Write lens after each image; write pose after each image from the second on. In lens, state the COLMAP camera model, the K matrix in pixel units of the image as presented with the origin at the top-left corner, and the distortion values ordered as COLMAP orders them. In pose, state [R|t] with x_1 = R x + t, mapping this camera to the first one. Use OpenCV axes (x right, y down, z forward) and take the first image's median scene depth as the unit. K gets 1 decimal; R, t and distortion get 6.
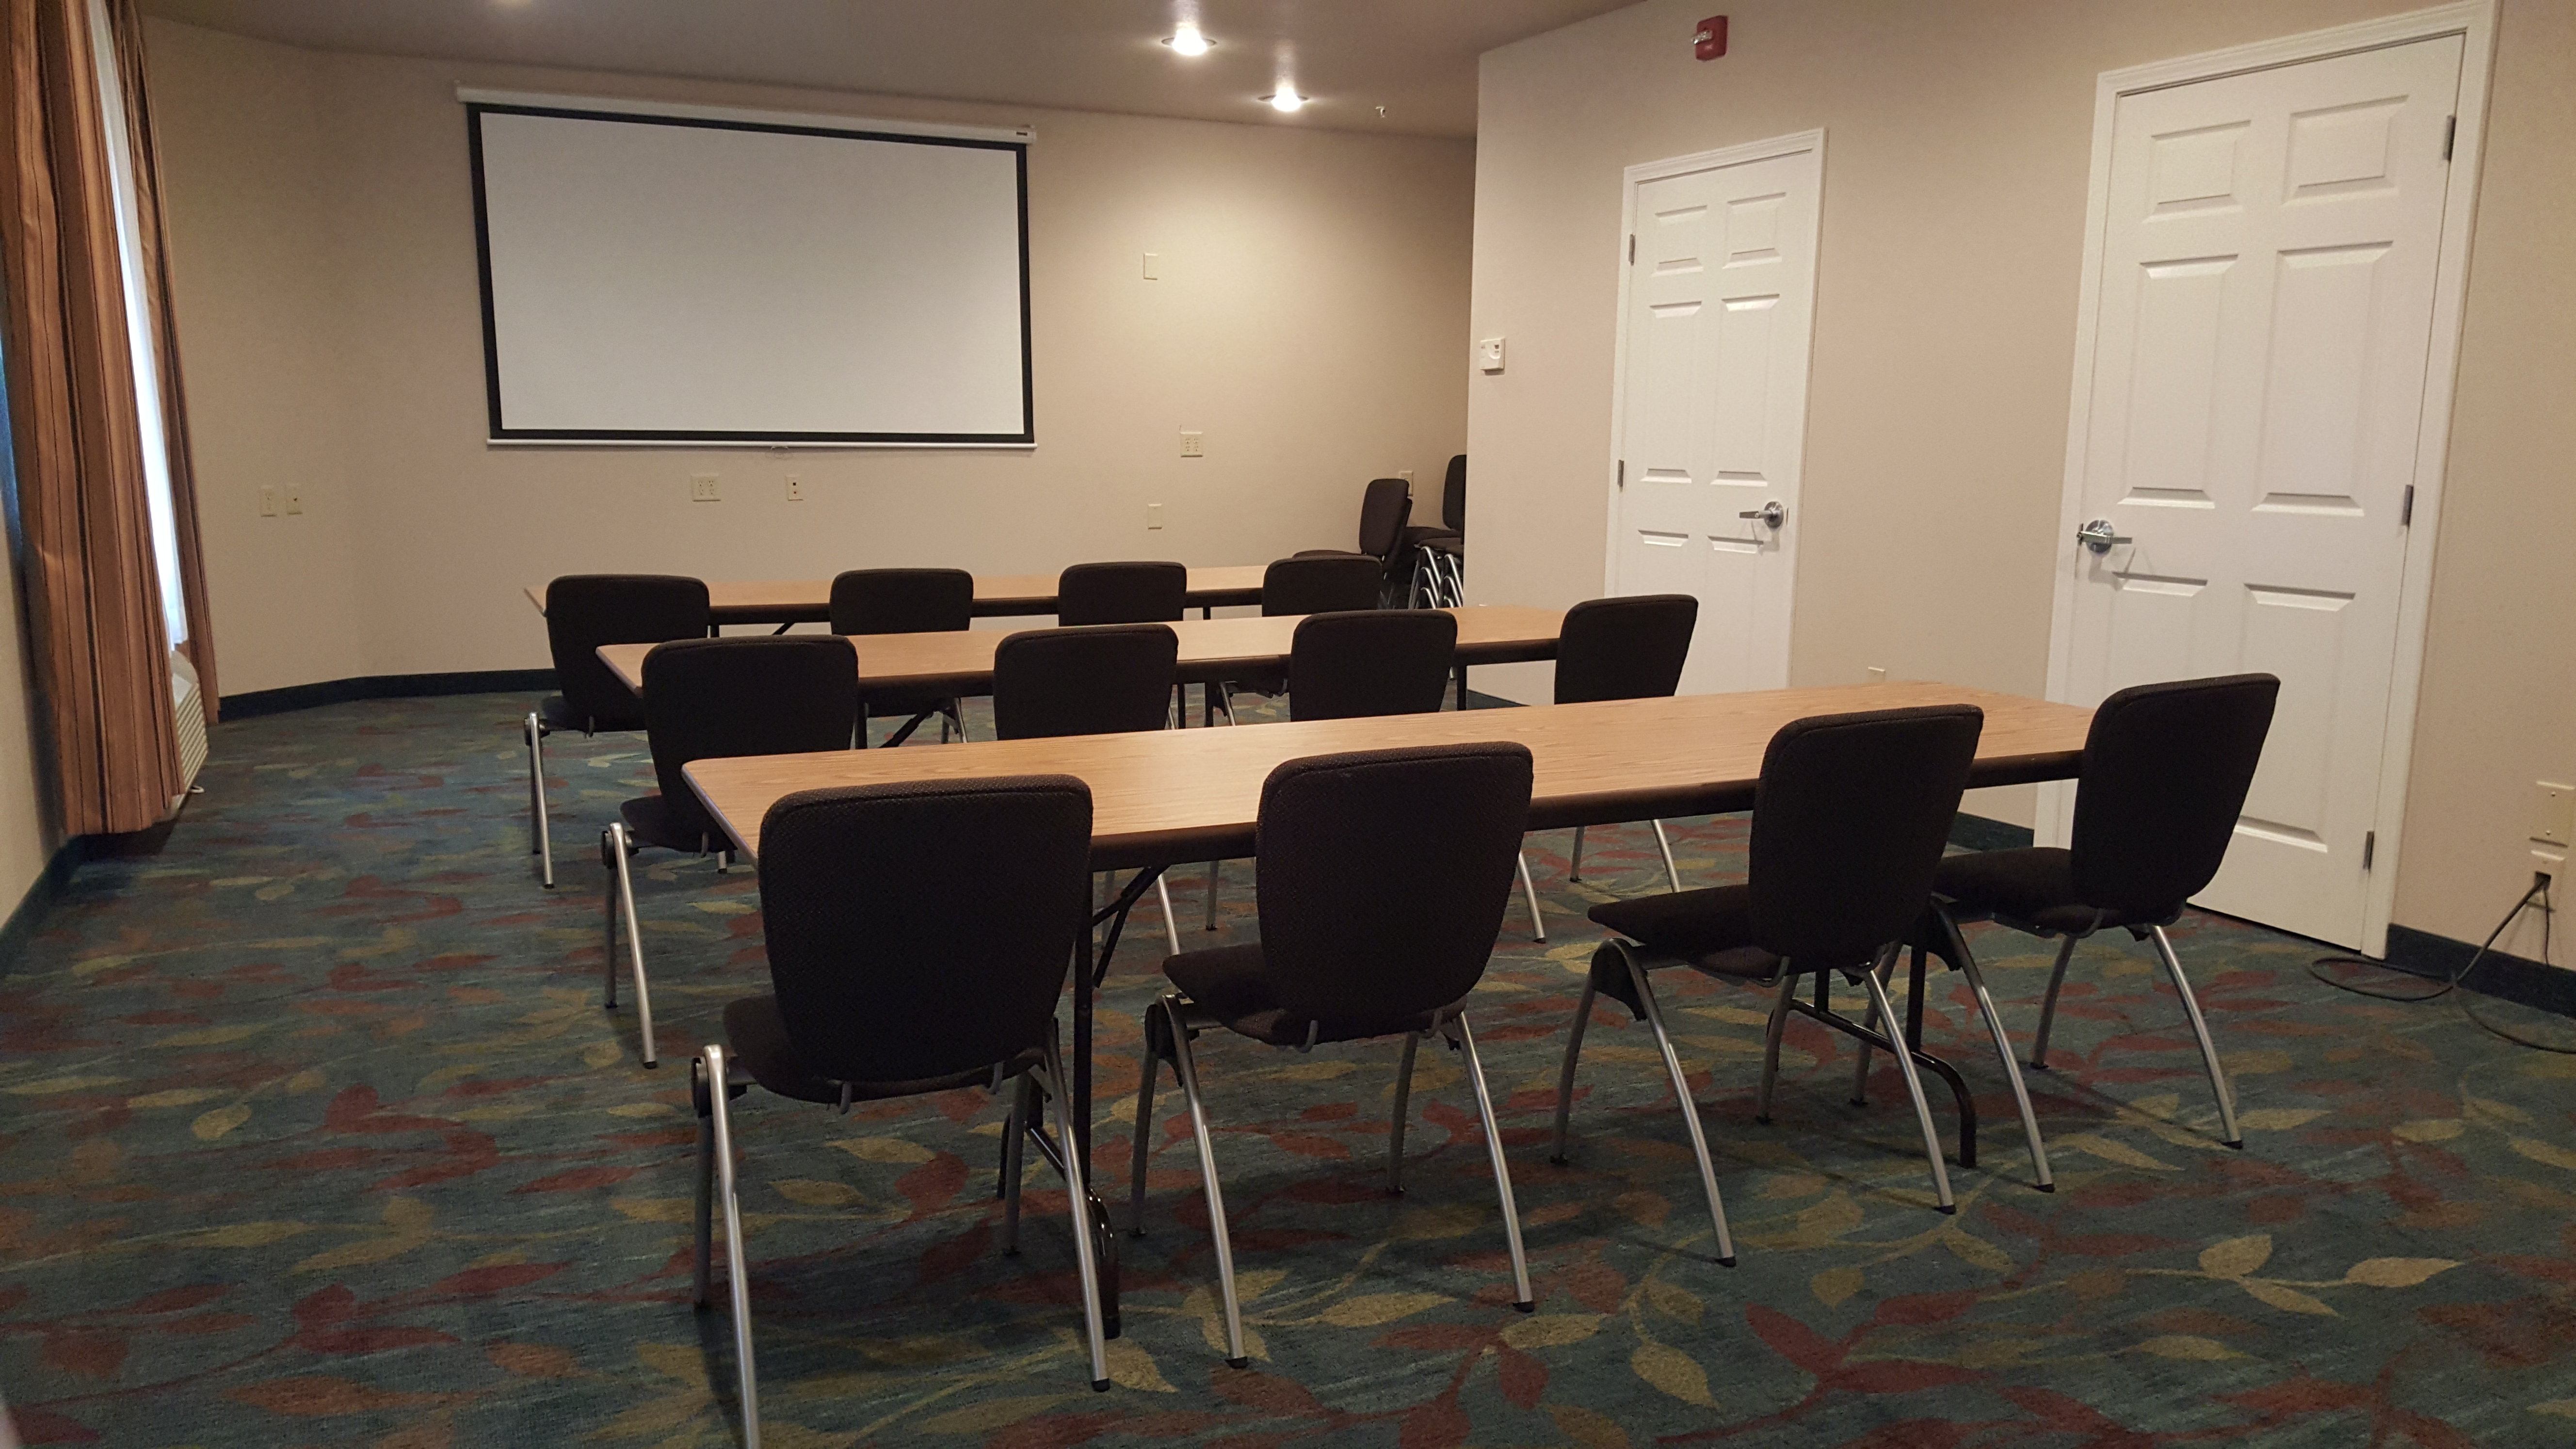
lens RADIAL K [[1912.3, 0, 1286.8], [0, 1912.3, 766.4], [0, 0, 1]] dist [0.079136, -0.114358]
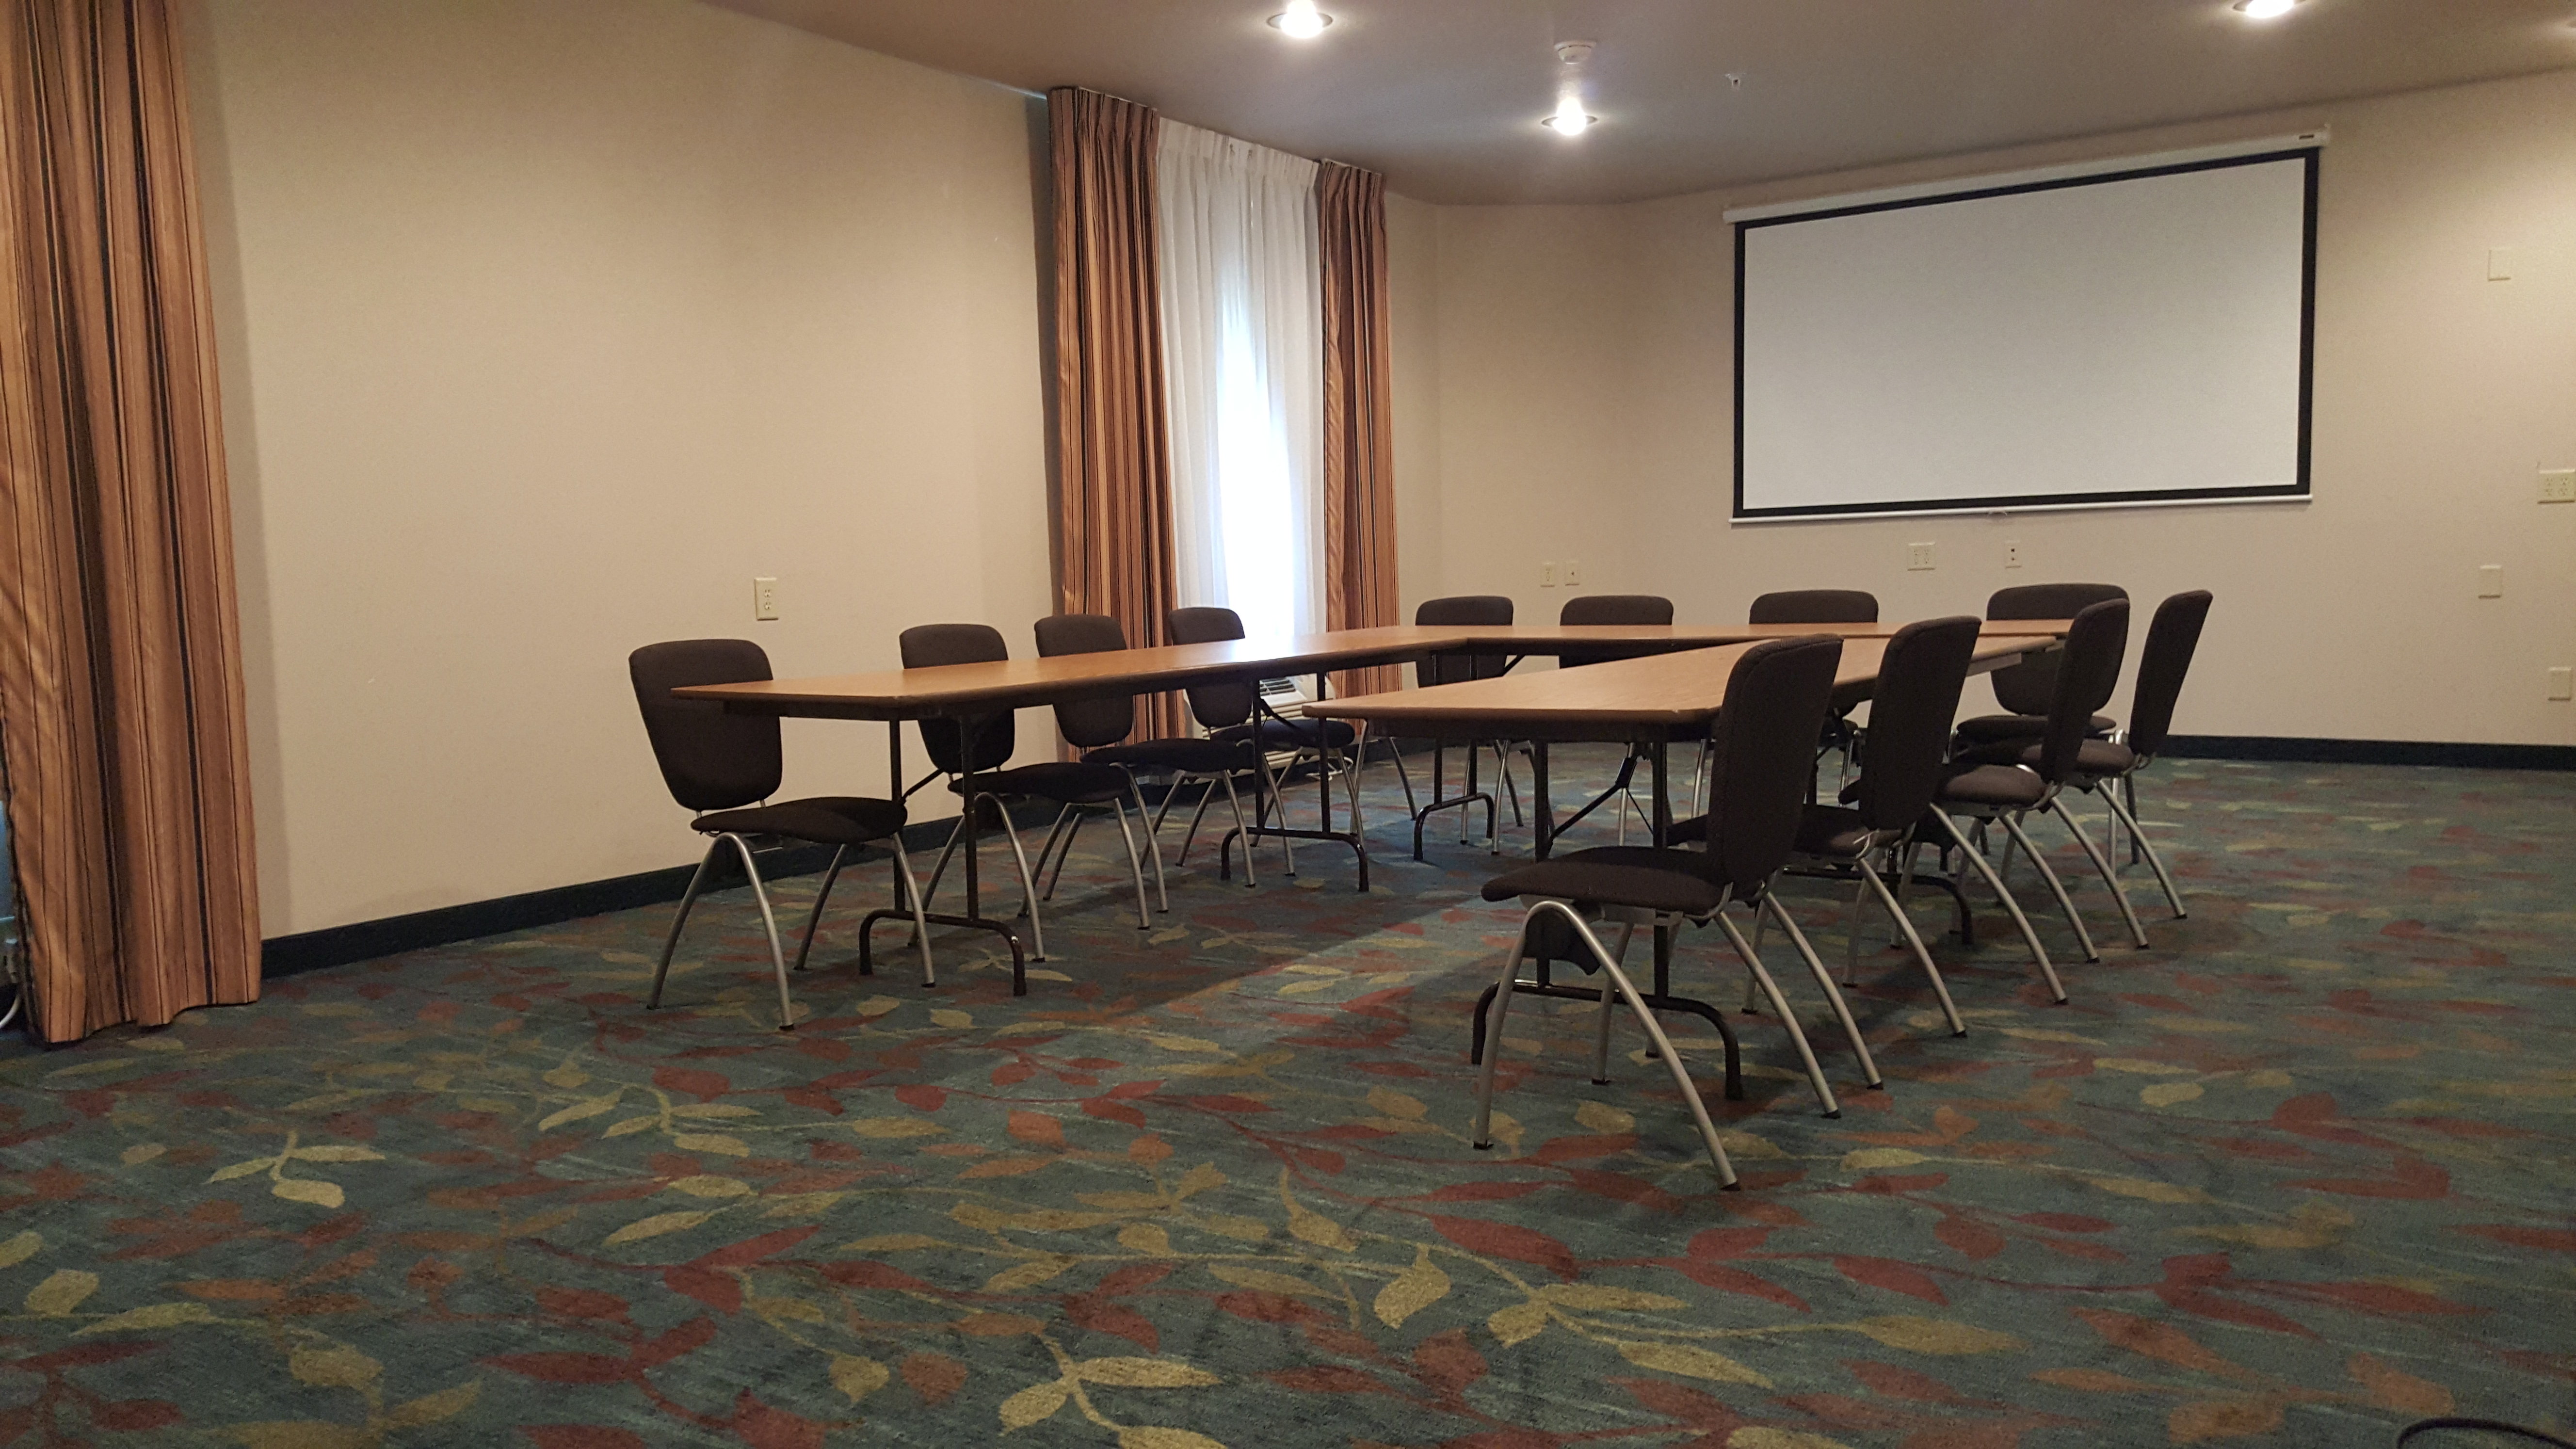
lens RADIAL K [[1912.3, 0, 1258.3], [0, 1912.3, 749.1], [0, 0, 1]] dist [0.079136, -0.114358]
pose [[0.496961, 0.064411, -0.865379, 0.953331], [-0.122137, 0.992506, 0.003733, -0.013147], [0.859135, 0.103839, 0.501104, 0.486484]]
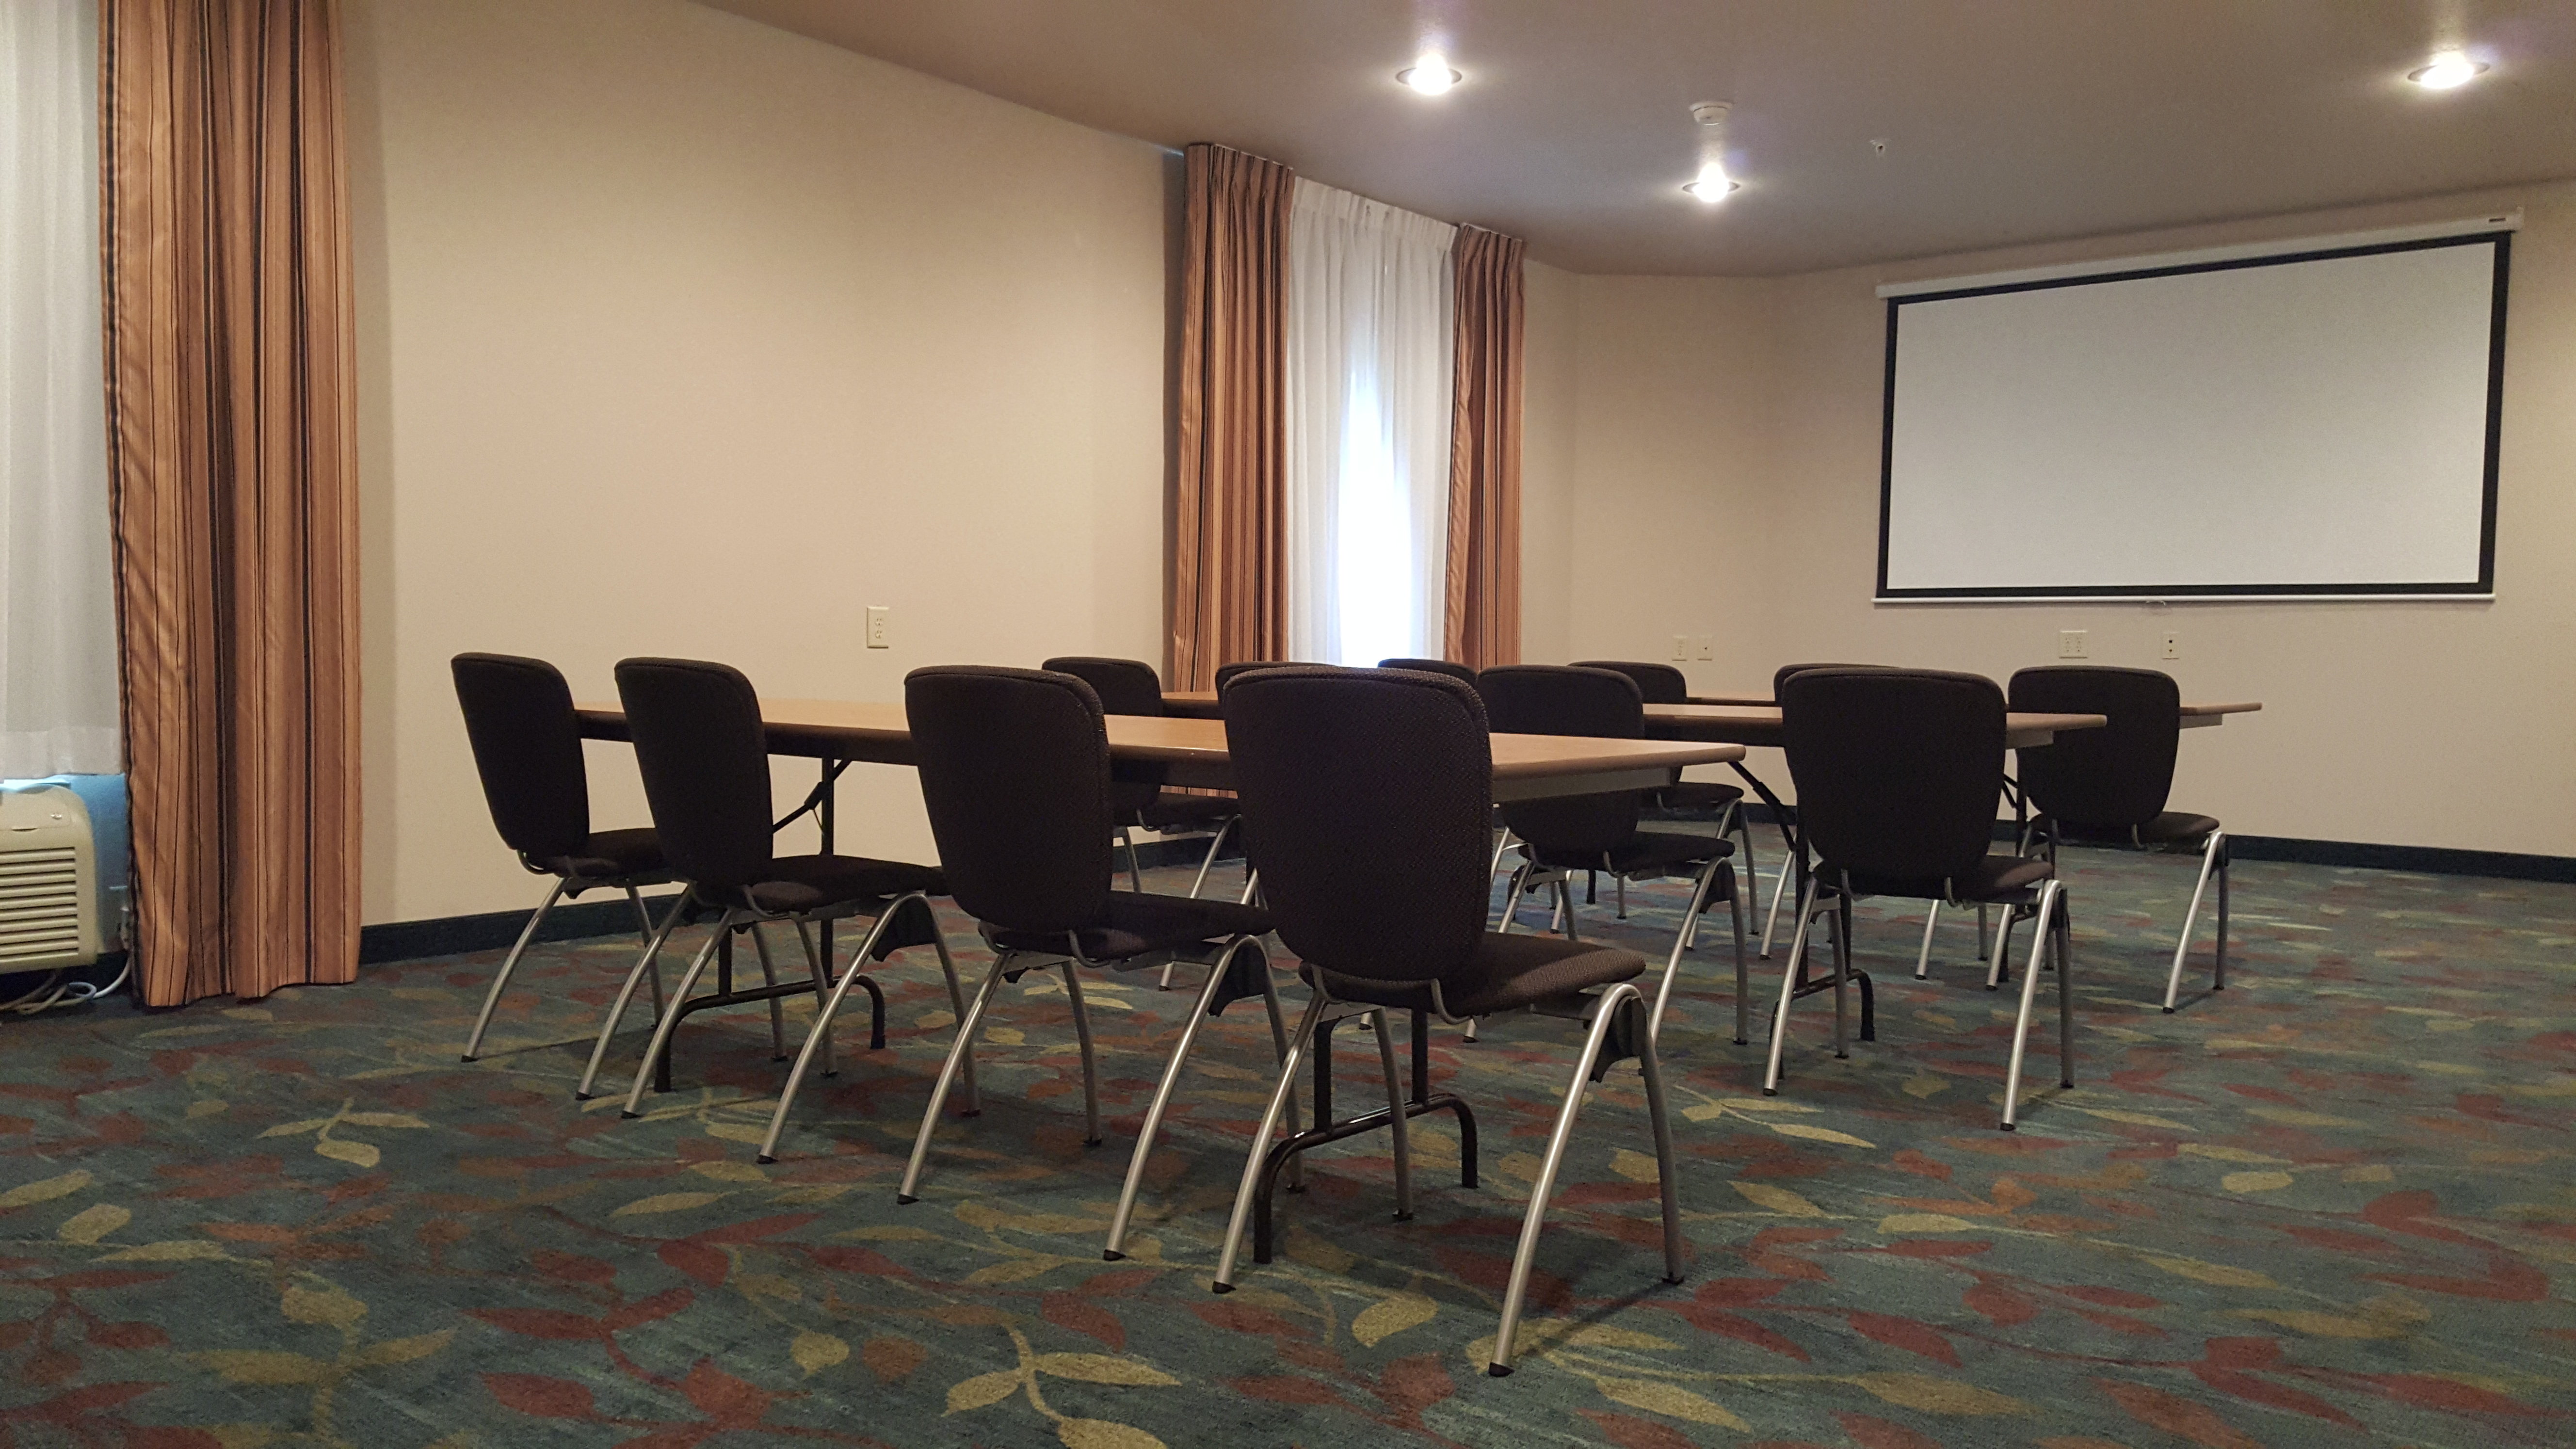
lens RADIAL K [[1912.3, 0, 1238.5], [0, 1912.3, 748.5], [0, 0, 1]] dist [0.079136, -0.114358]
pose [[0.410829, 0.047625, -0.910468, 0.971474], [-0.171312, 0.984879, -0.025783, 0.010000], [0.895473, 0.166567, 0.412776, 0.545070]]
